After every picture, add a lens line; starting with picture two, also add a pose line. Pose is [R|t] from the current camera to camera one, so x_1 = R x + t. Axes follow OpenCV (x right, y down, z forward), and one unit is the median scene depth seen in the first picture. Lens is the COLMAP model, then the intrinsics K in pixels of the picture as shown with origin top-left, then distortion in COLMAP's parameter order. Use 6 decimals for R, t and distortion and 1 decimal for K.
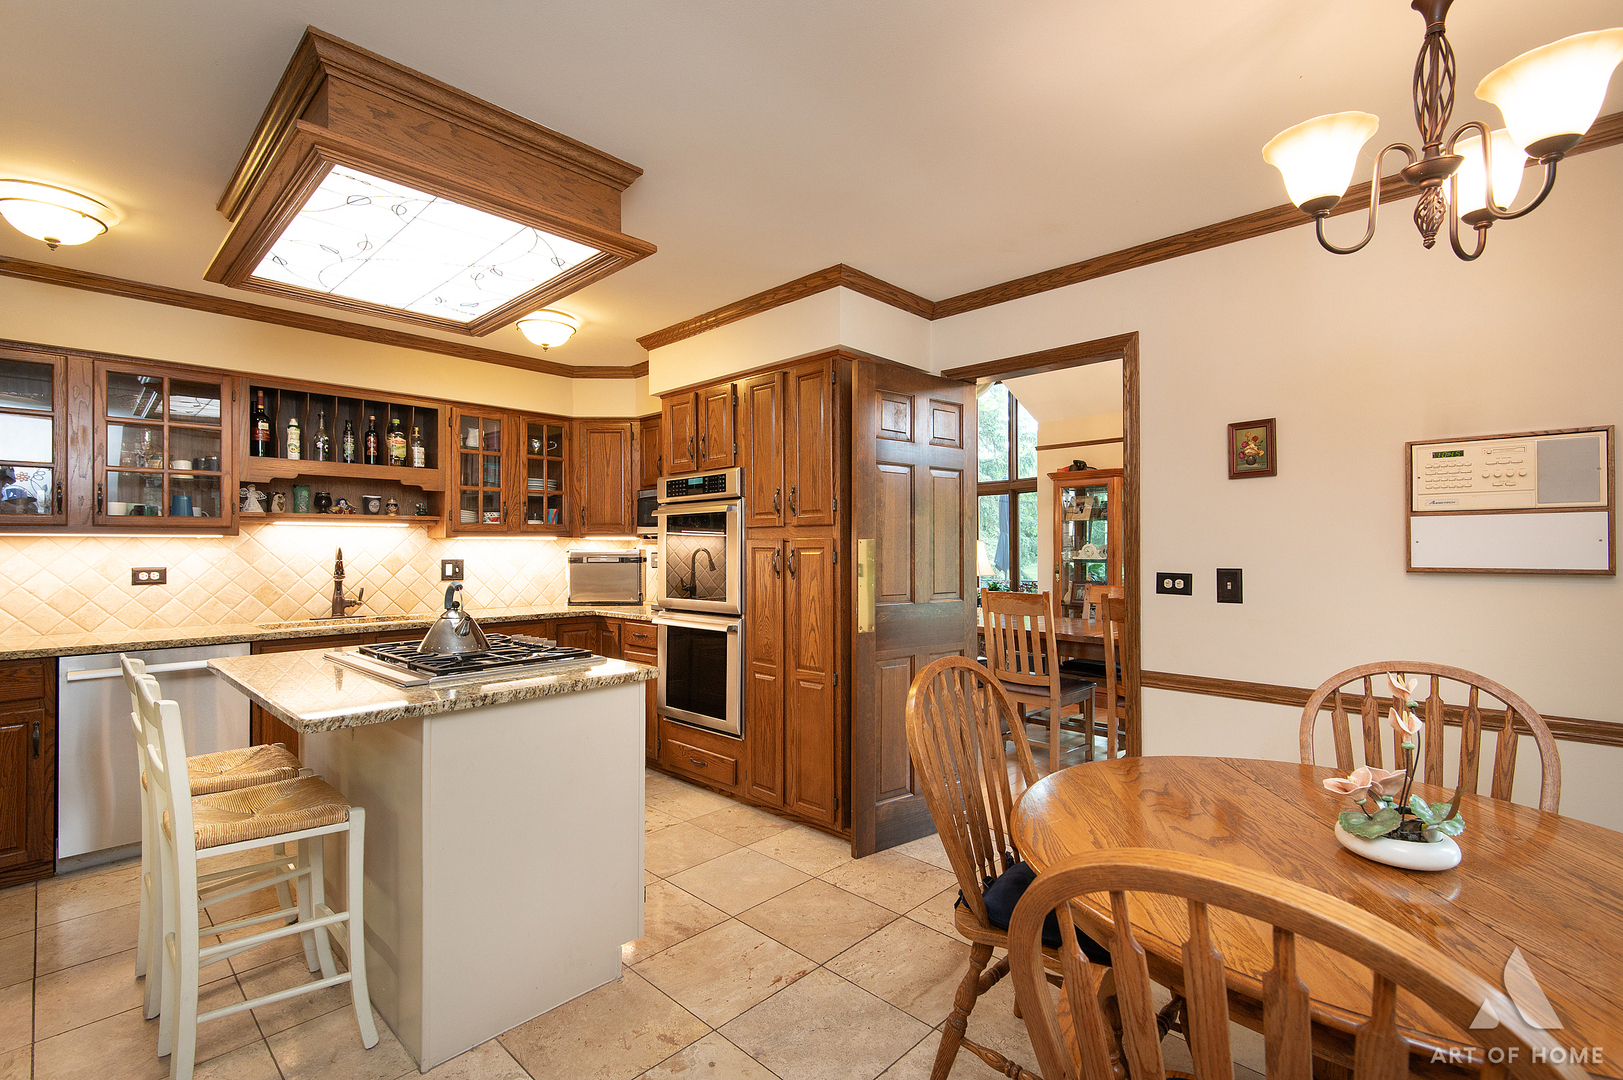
lens RADIAL K [[727.3, 0, 811.5], [0, 727.3, 540.0], [0, 0, 1]] dist [0.053097, -0.044294]
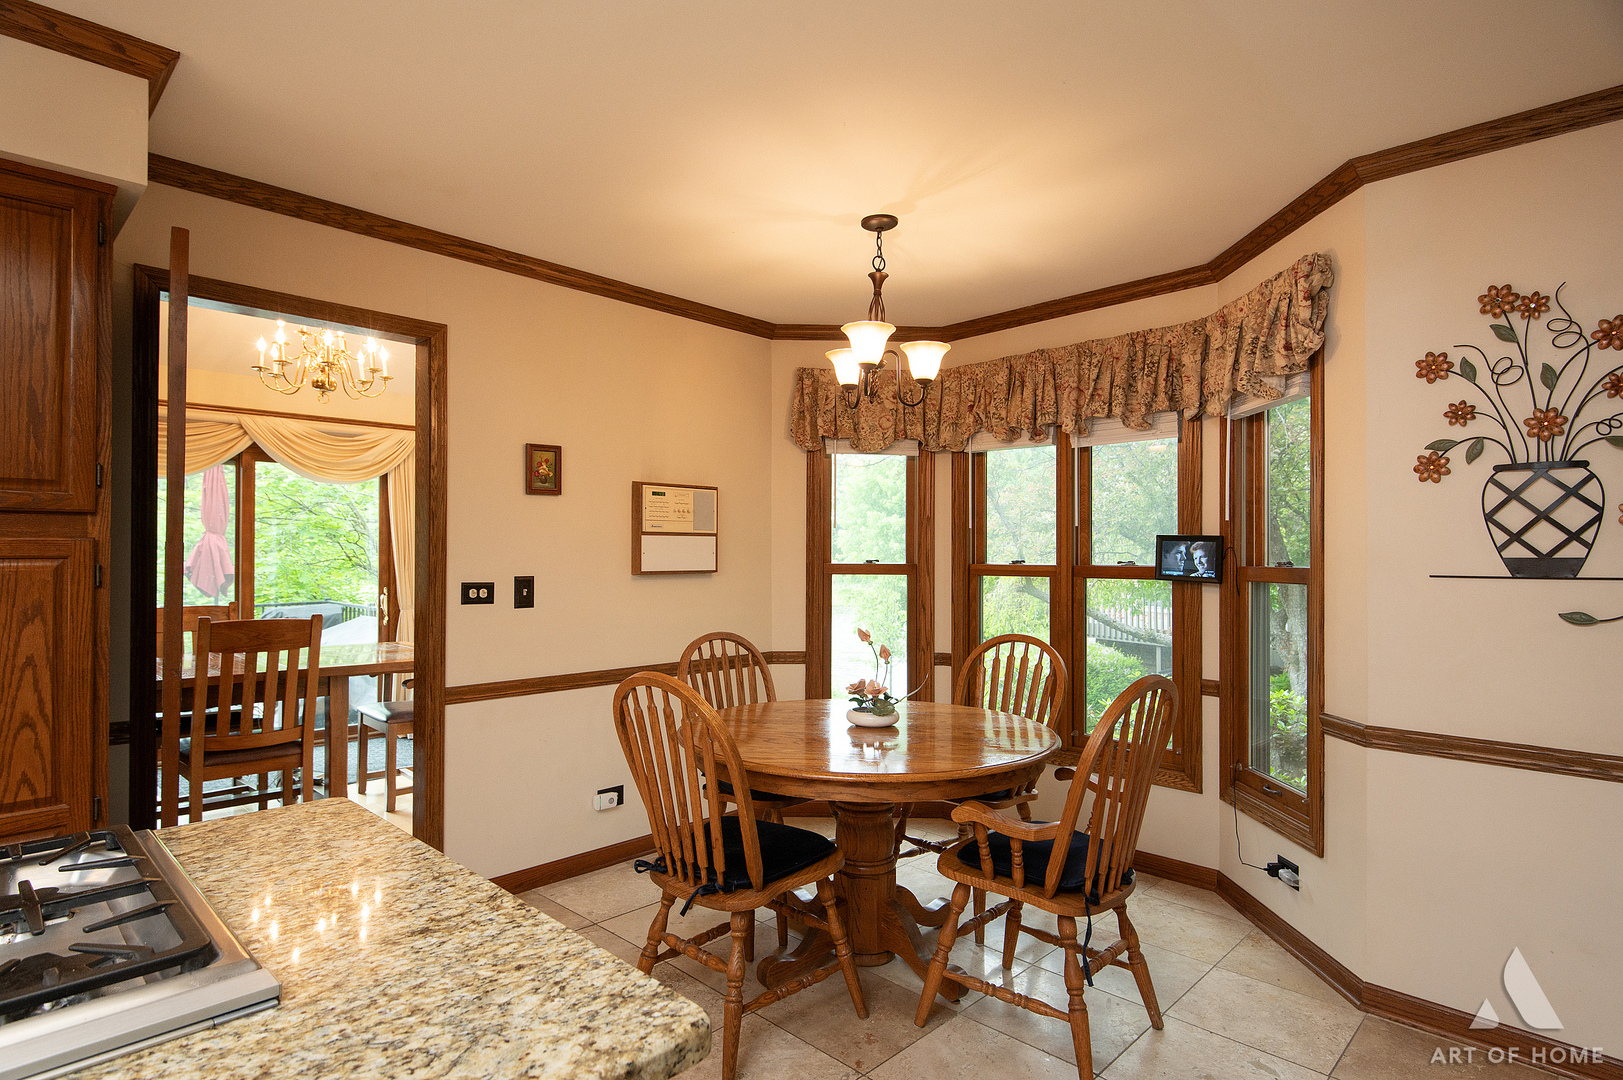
lens RADIAL K [[846.9, 0, 811.5], [0, 846.9, 540.0], [0, 0, 1]] dist [0.000850, 0.000115]
pose [[0.006428, 0.021490, 0.999748, -0.656230], [-0.013726, 0.999677, -0.021400, 0.006049], [-0.999885, -0.013585, 0.006721, 0.552833]]
